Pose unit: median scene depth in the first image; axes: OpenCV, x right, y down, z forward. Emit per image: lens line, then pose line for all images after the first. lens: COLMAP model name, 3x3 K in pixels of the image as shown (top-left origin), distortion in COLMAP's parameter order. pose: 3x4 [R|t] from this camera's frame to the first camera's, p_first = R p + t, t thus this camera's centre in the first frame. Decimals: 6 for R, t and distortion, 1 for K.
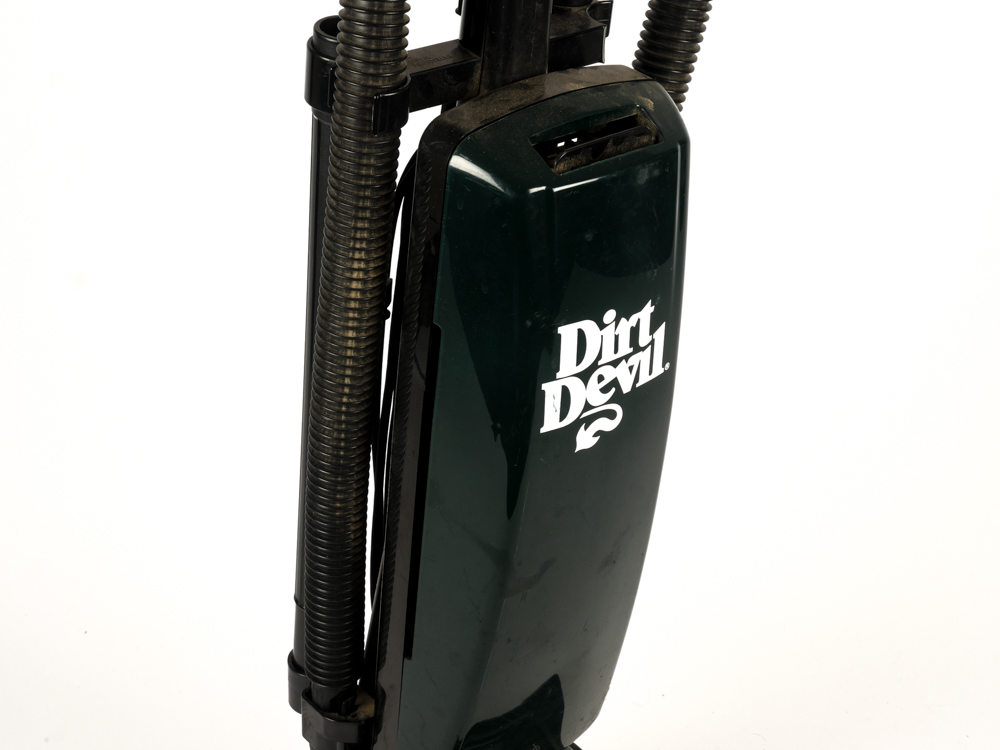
lens RADIAL K [[2023.0, 0, 500.0], [0, 2023.0, 375.0], [0, 0, 1]] dist [0.203967, 0.053693]
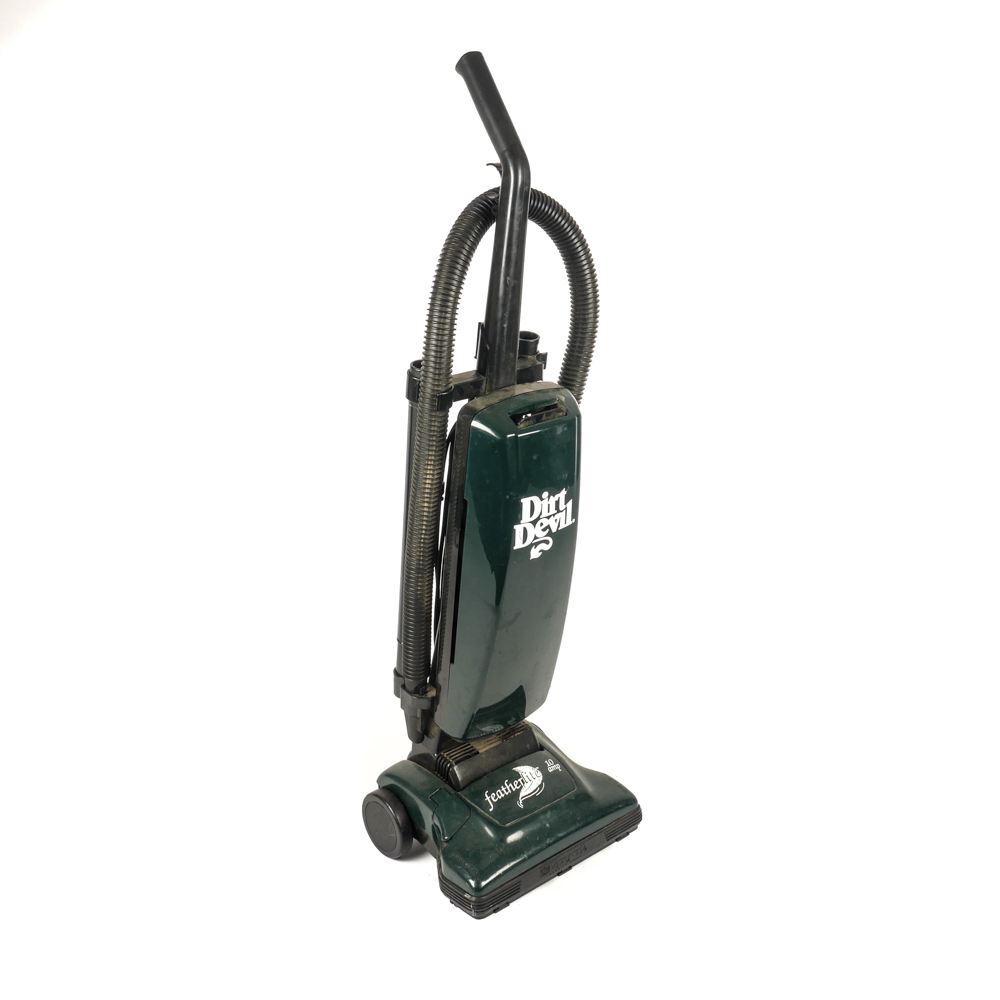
lens RADIAL K [[1340.8, 0, 500.0], [0, 1340.8, 500.0], [0, 0, 1]] dist [-0.015510, -0.020276]
pose [[0.999972, -0.003210, -0.006693, 0.014514], [0.002661, 0.996748, -0.080536, 0.087552], [0.006930, 0.080516, 0.996729, -0.410857]]
